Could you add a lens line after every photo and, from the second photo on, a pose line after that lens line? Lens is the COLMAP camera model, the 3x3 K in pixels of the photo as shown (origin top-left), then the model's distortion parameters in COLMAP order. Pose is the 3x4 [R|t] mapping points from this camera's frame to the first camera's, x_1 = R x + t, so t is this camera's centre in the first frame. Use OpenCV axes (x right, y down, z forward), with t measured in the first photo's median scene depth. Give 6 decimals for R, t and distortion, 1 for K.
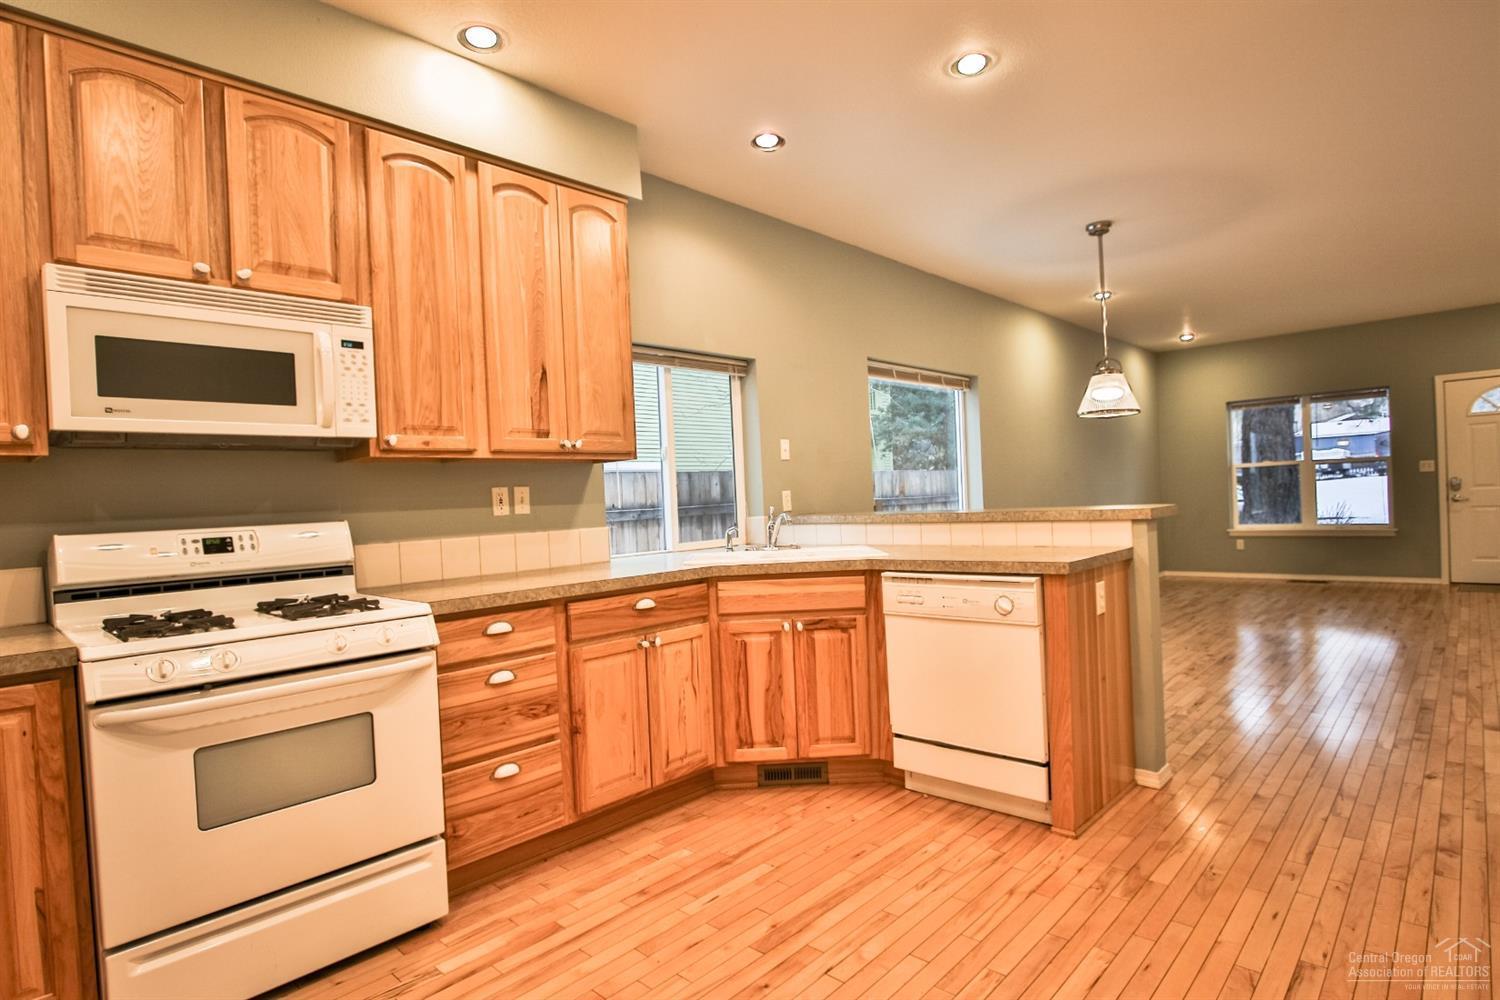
lens RADIAL K [[768.7, 0, 750.0], [0, 768.7, 499.5], [0, 0, 1]] dist [0.000398, -0.001280]
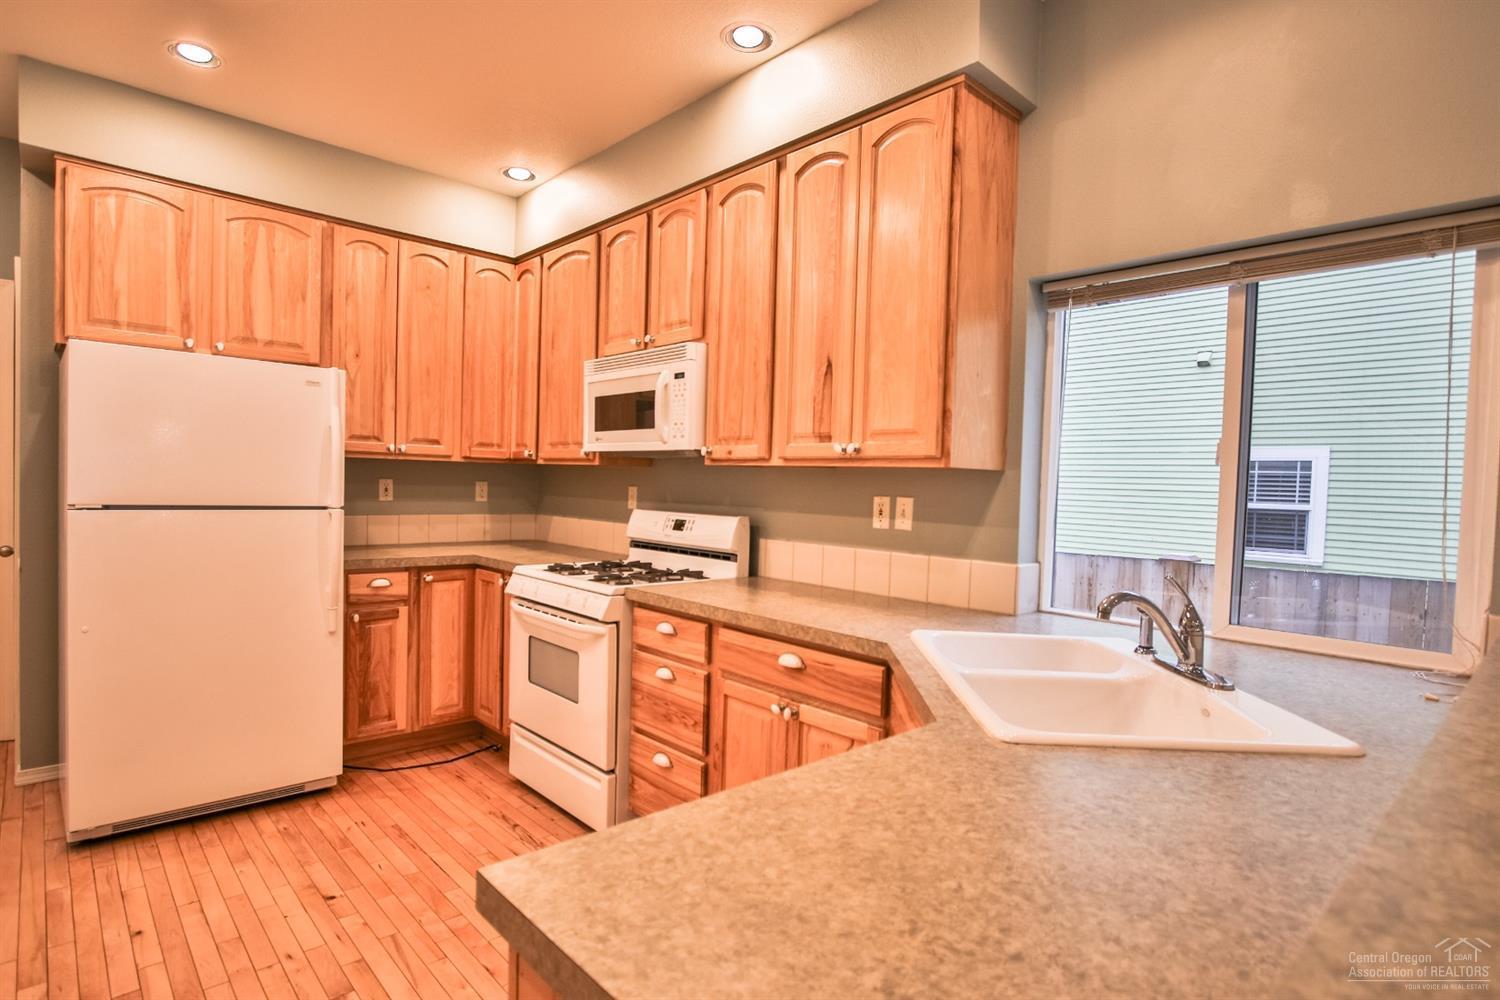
lens RADIAL K [[768.7, 0, 750.1], [0, 768.7, 504.8], [0, 0, 1]] dist [0.000398, -0.001280]
pose [[-0.054980, 0.072280, -0.995868, 0.629670], [-0.028909, 0.996843, 0.073947, -0.075475], [0.998069, 0.032855, -0.052717, 1.016339]]
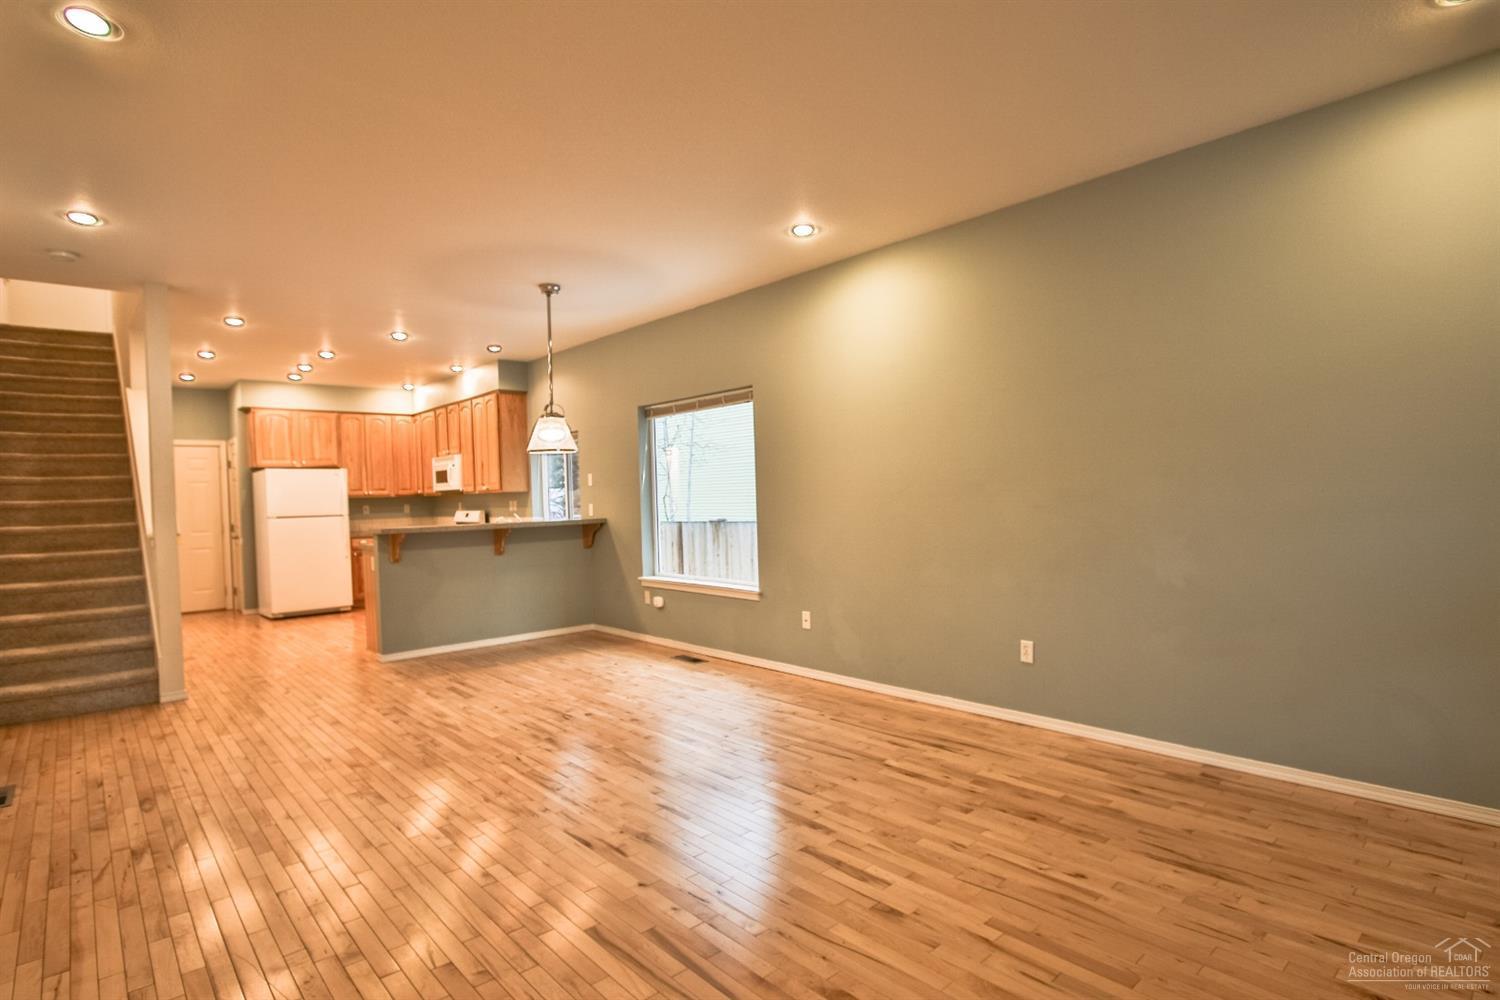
lens RADIAL K [[768.7, 0, 749.7], [0, 768.7, 509.0], [0, 0, 1]] dist [0.000398, -0.001280]
pose [[-0.087790, 0.071772, -0.993550, 2.684075], [0.031696, 0.997097, 0.069227, -0.173734], [0.995635, -0.025415, -0.089810, 2.387017]]
